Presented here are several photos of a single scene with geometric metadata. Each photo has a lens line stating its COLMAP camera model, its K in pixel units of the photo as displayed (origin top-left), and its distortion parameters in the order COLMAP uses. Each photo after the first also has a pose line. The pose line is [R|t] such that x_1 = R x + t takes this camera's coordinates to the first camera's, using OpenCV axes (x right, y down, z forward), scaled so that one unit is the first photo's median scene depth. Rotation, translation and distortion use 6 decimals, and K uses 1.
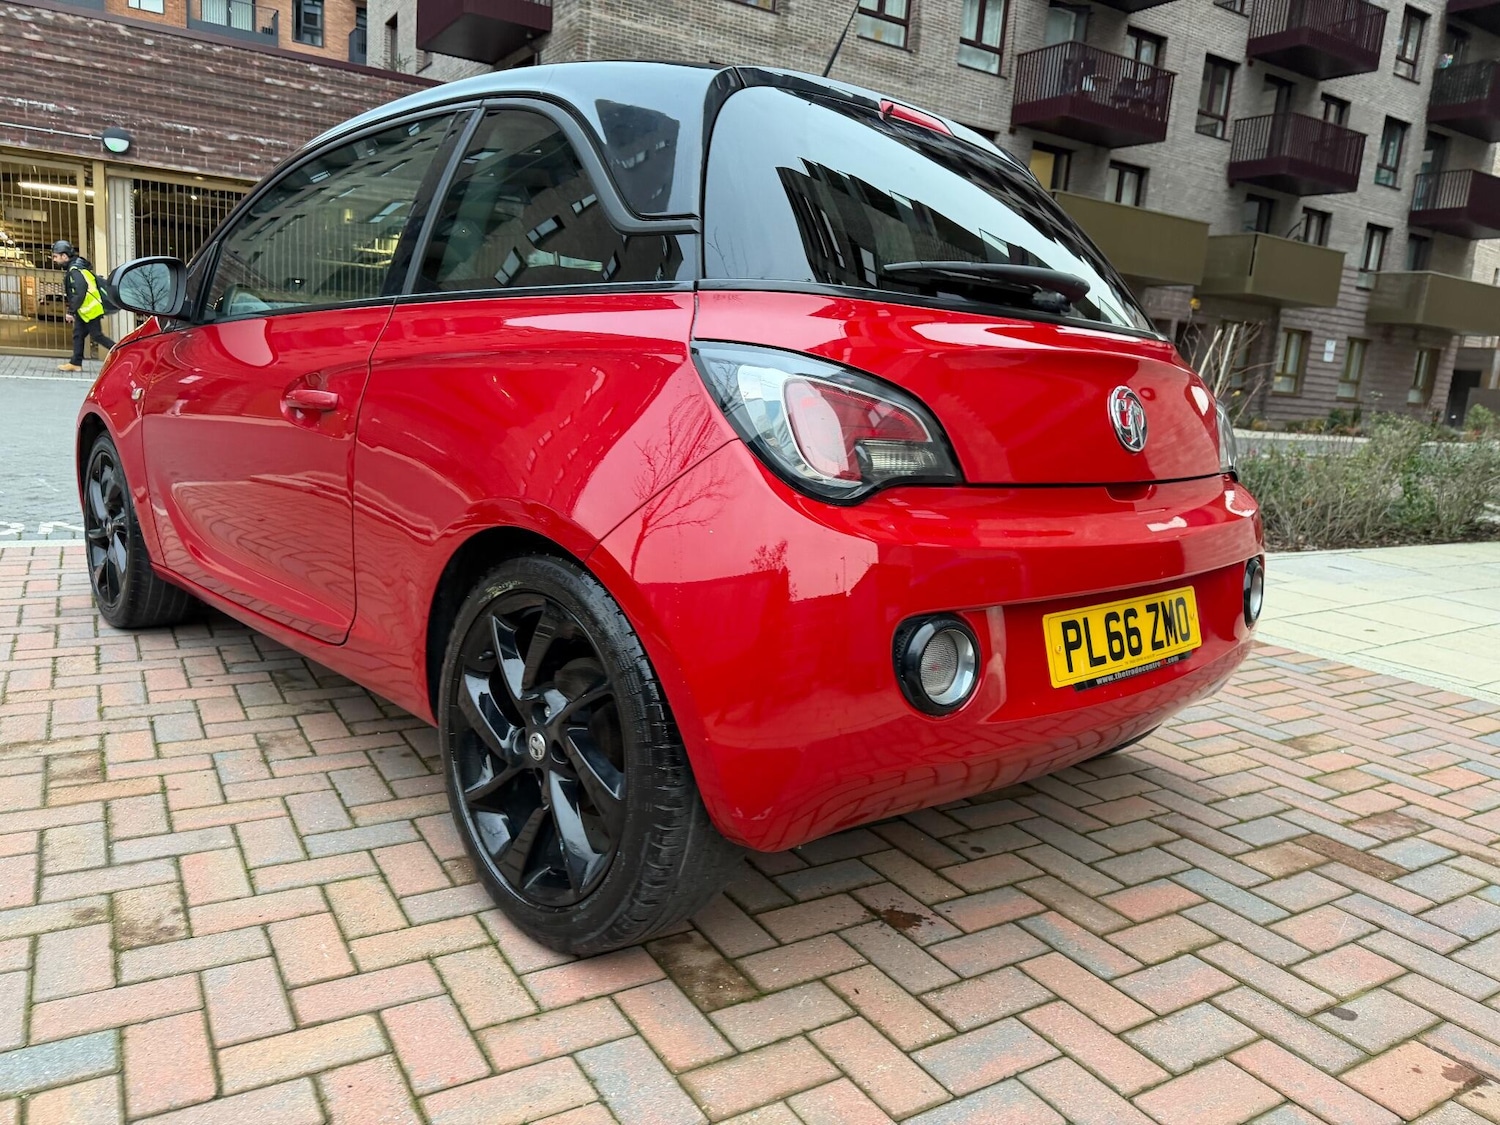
lens RADIAL K [[1064.1, 0, 738.5], [0, 1064.1, 547.8], [0, 0, 1]] dist [0.017538, -0.020021]
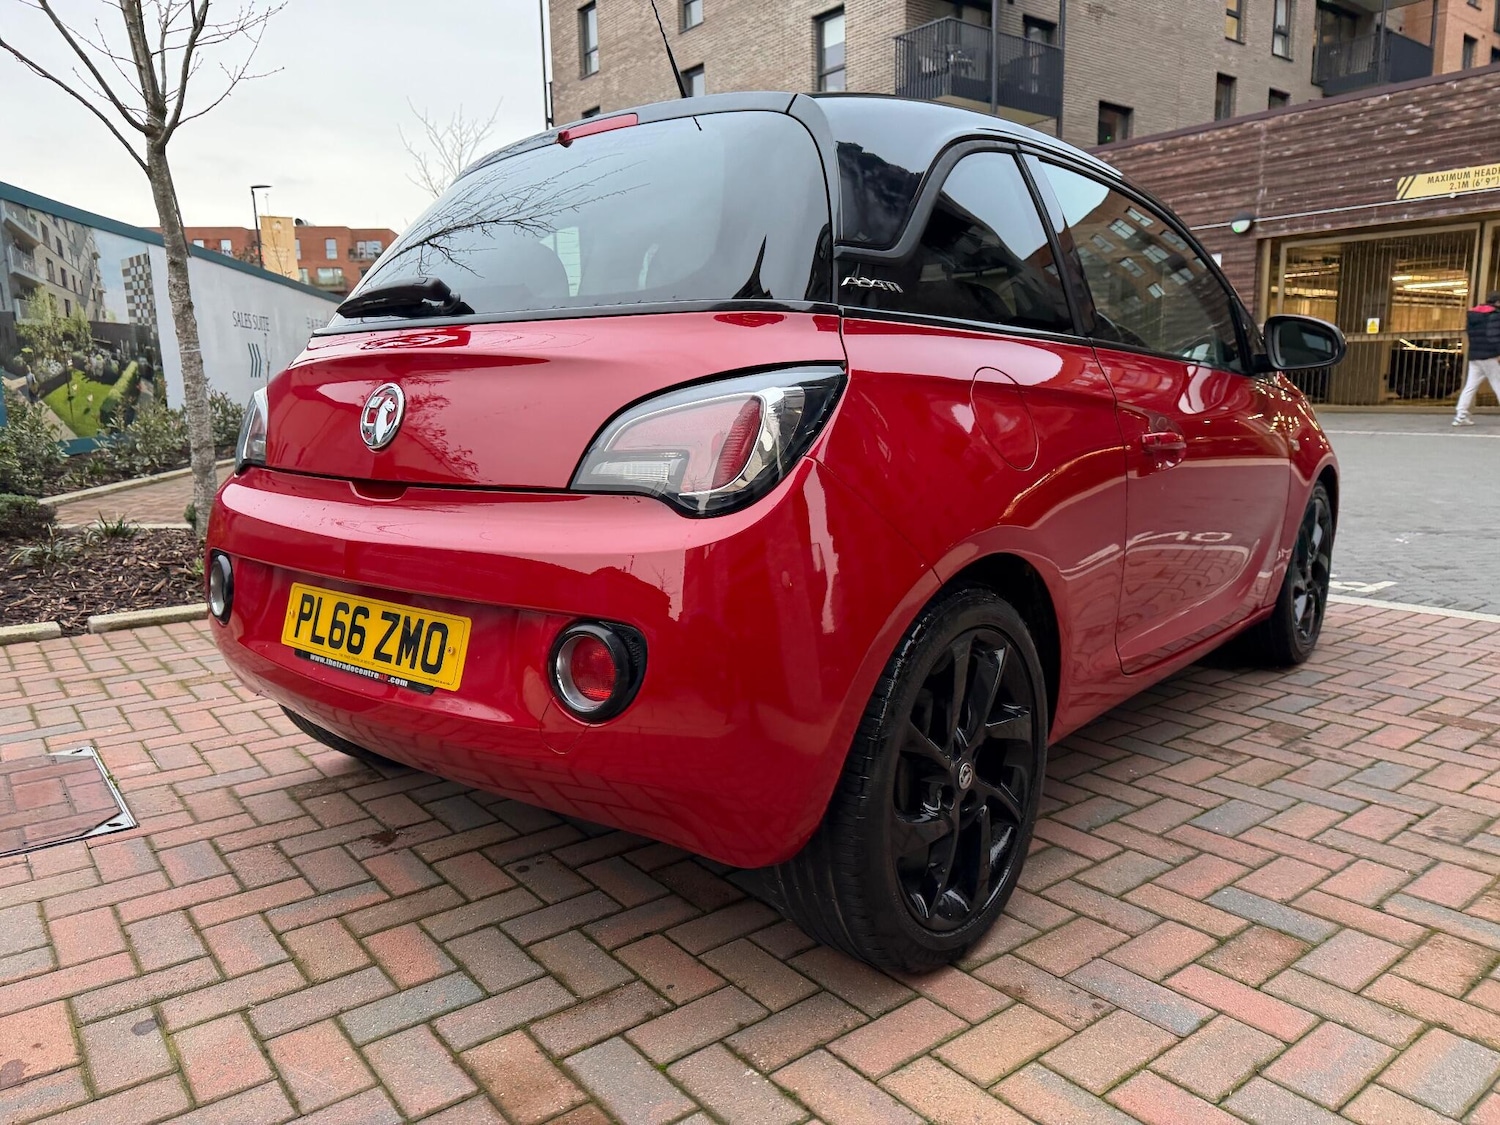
lens RADIAL K [[1064.1, 0, 745.1], [0, 1064.1, 575.8], [0, 0, 1]] dist [0.017538, -0.020021]
pose [[0.116970, 0.101405, -0.987945, 1.175126], [-0.144112, 0.985978, 0.084140, -0.089501], [0.982624, 0.132533, 0.129944, 1.036936]]
